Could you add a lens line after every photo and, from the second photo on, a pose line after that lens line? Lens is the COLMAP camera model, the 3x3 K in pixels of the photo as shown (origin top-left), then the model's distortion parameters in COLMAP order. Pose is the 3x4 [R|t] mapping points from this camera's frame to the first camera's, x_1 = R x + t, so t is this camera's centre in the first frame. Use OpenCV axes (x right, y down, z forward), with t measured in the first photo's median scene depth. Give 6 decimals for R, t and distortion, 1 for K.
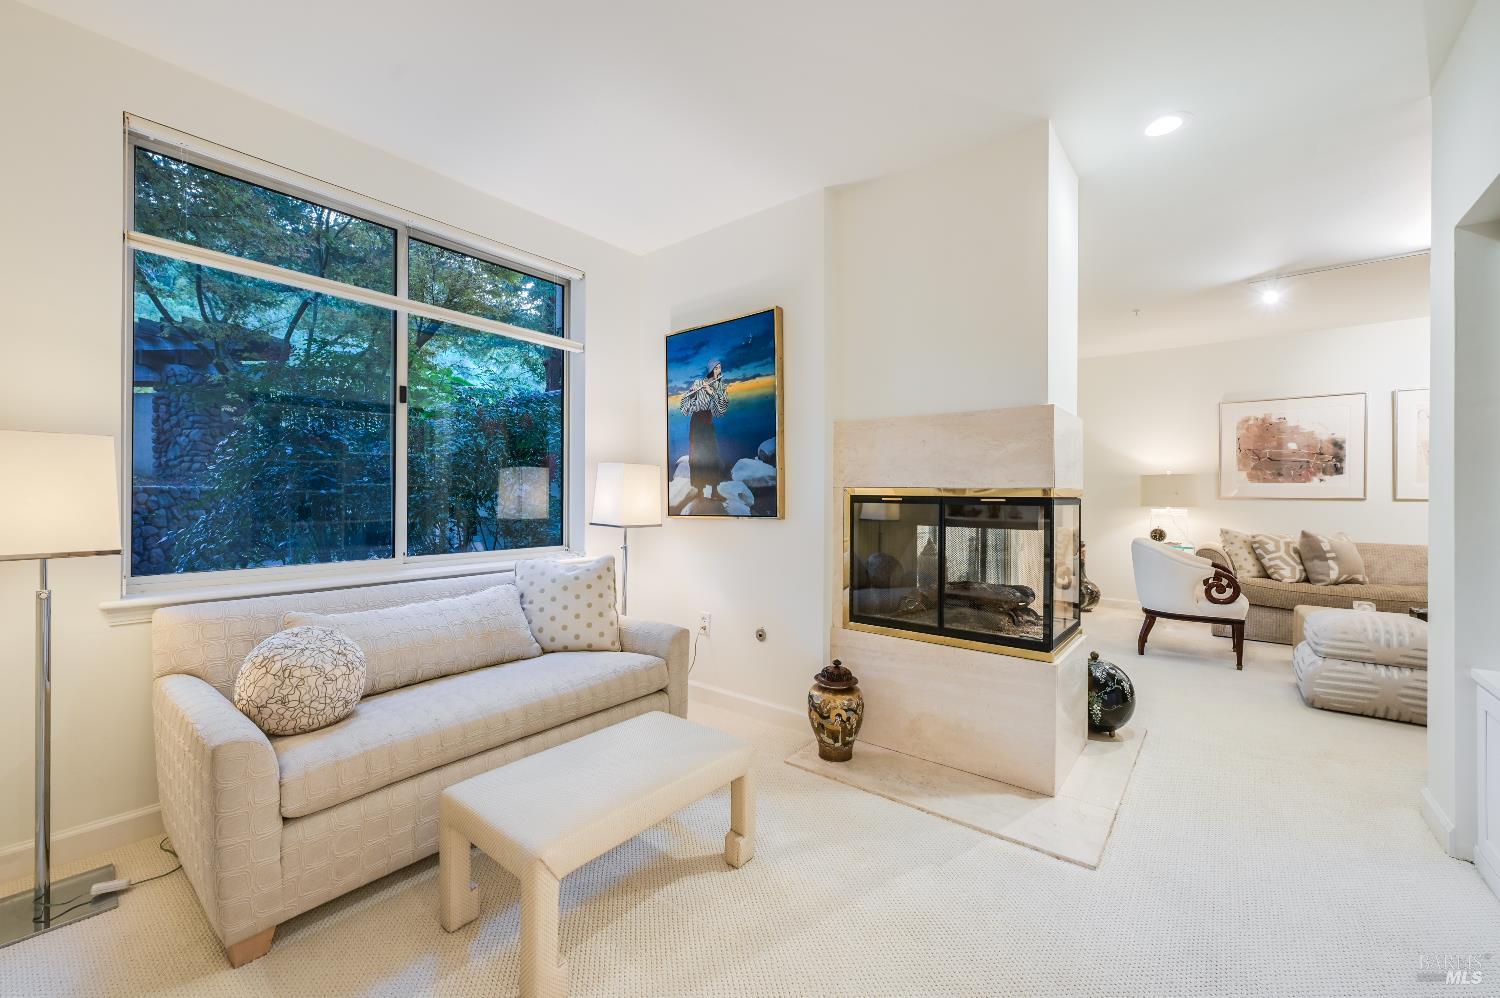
lens RADIAL K [[604.1, 0, 748.9], [0, 604.1, 495.3], [0, 0, 1]] dist [0.000533, 0.000039]
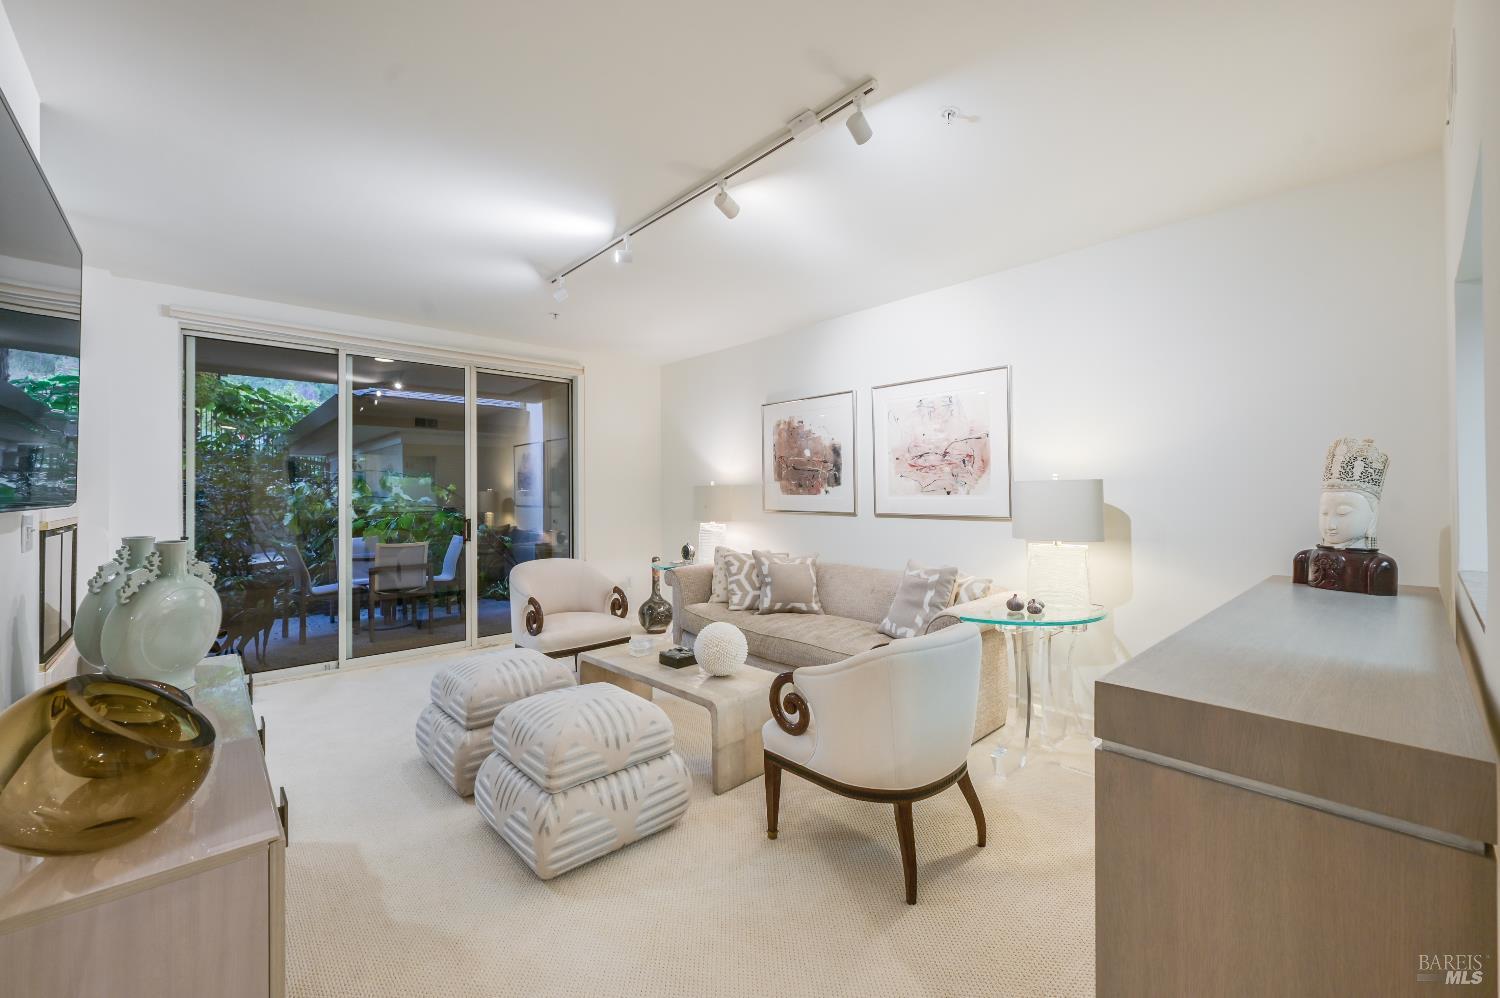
lens RADIAL K [[604.1, 0, 757.8], [0, 604.1, 489.3], [0, 0, 1]] dist [0.000533, 0.000039]
pose [[0.986987, -0.011570, -0.160380, 1.478011], [0.010457, 0.999915, -0.007785, -0.034494], [0.160457, 0.006007, 0.987025, 0.181972]]
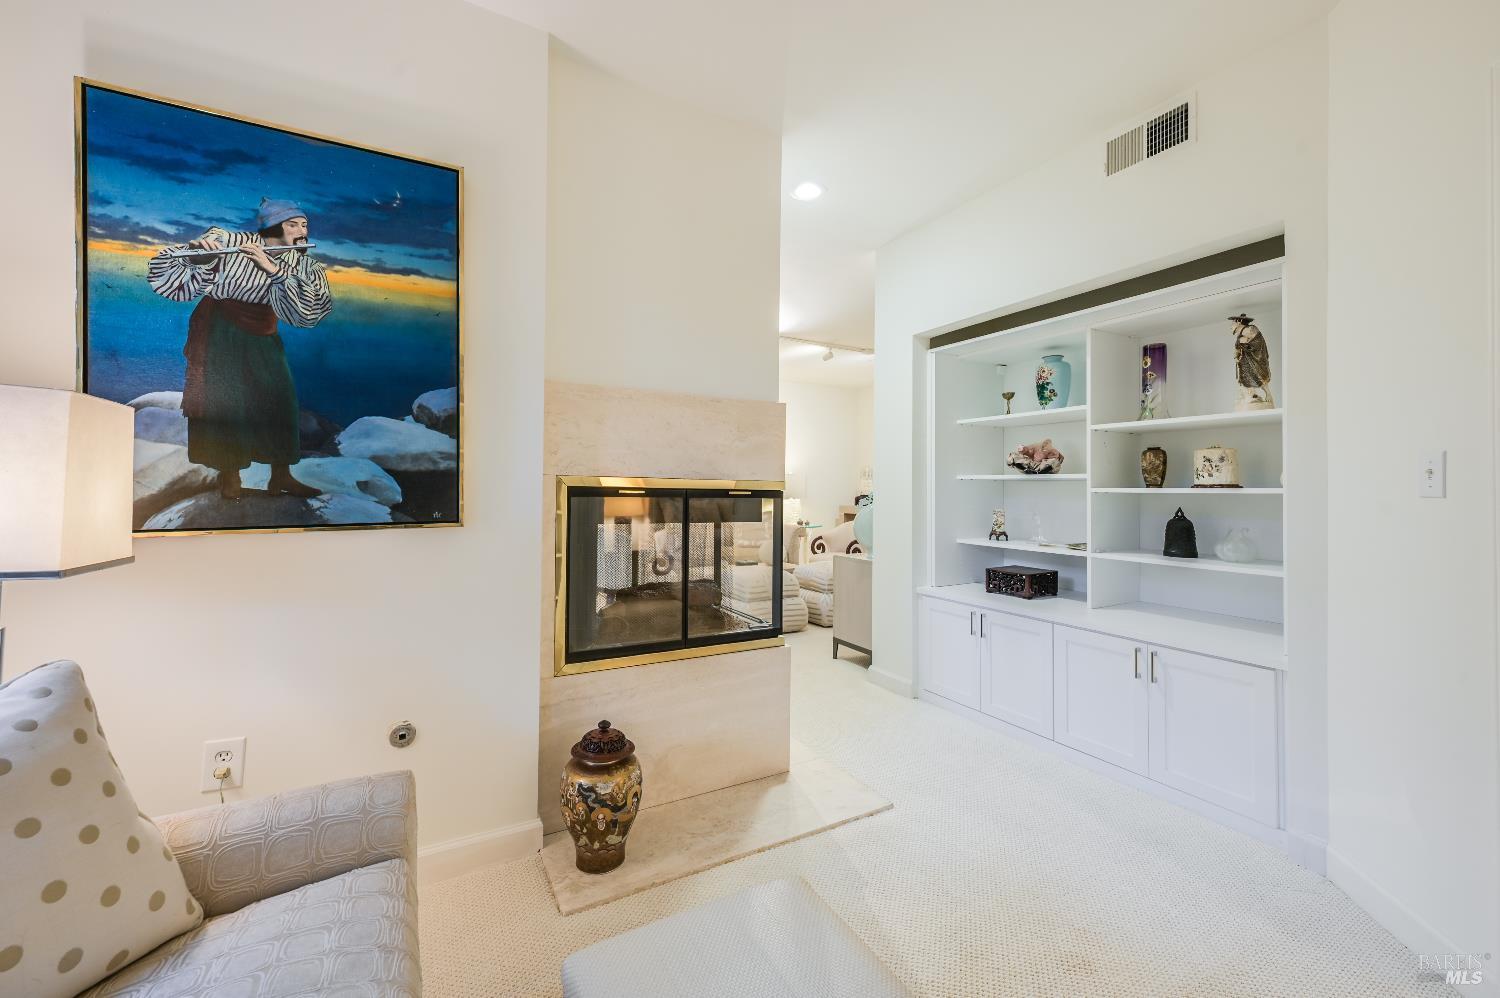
lens RADIAL K [[599.4, 0, 738.6], [0, 599.4, 480.0], [0, 0, 1]] dist [0.002440, 0.000365]
pose [[0.374607, 0.013986, 0.927078, -0.355829], [-0.008370, 0.999896, -0.011703, -0.001027], [-0.927146, -0.003376, 0.374686, 0.472739]]
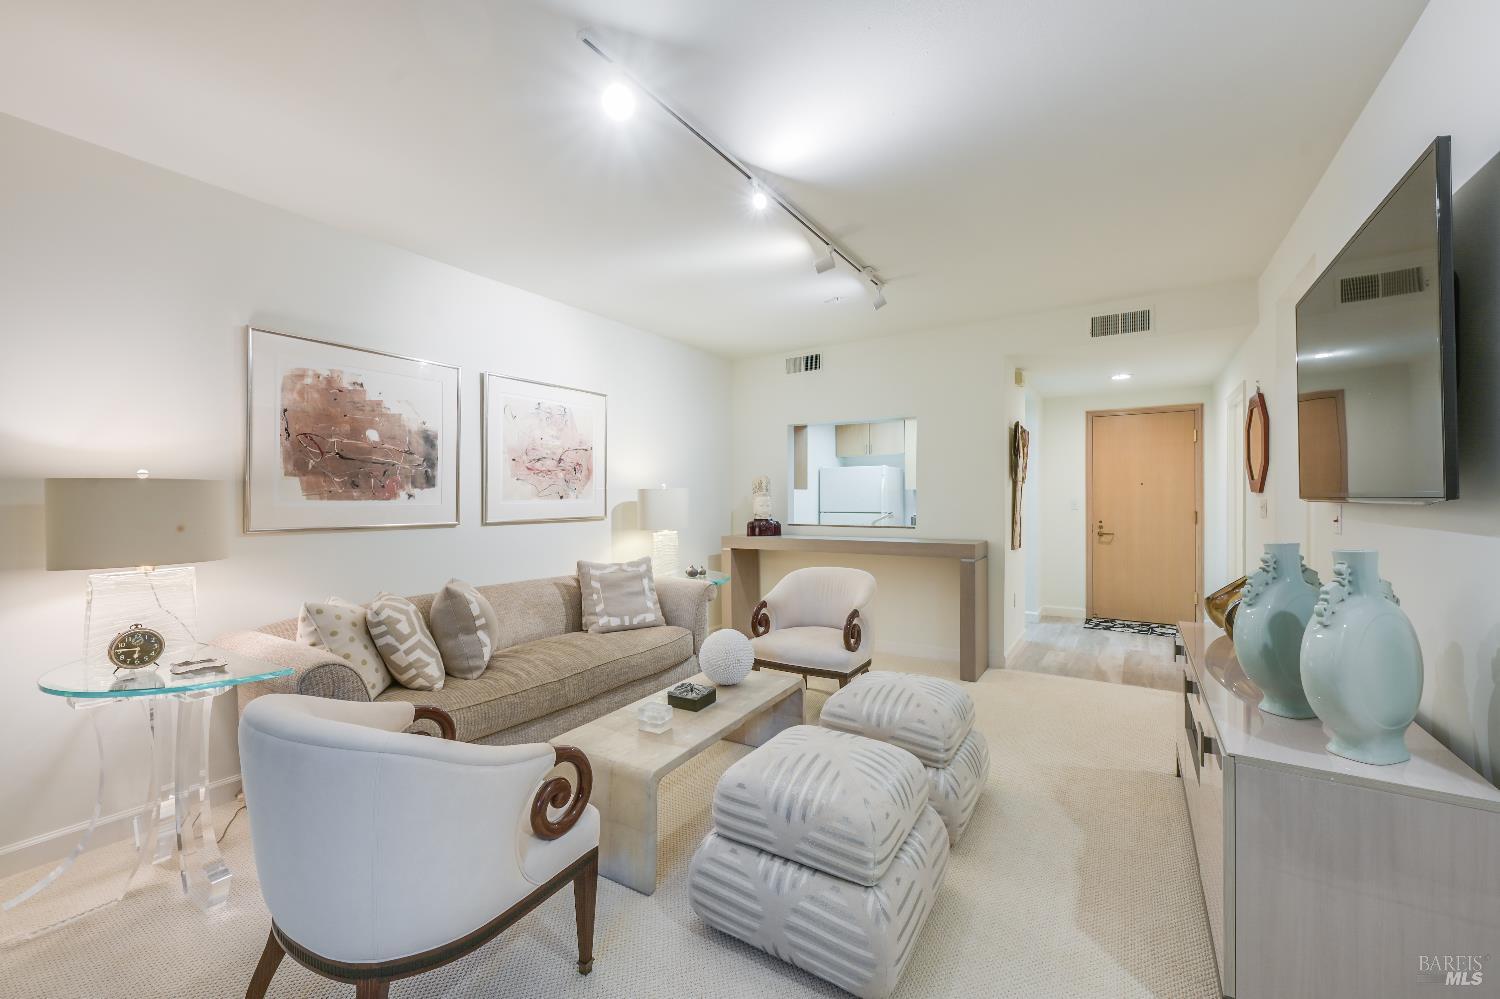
lens RADIAL K [[599.4, 0, 745.6], [0, 599.4, 494.8], [0, 0, 1]] dist [0.002440, 0.000365]
pose [[-0.089149, 0.002298, 0.996016, 0.466195], [0.009135, 0.999957, -0.001489, -0.033025], [-0.995976, 0.008966, -0.089166, 1.069921]]
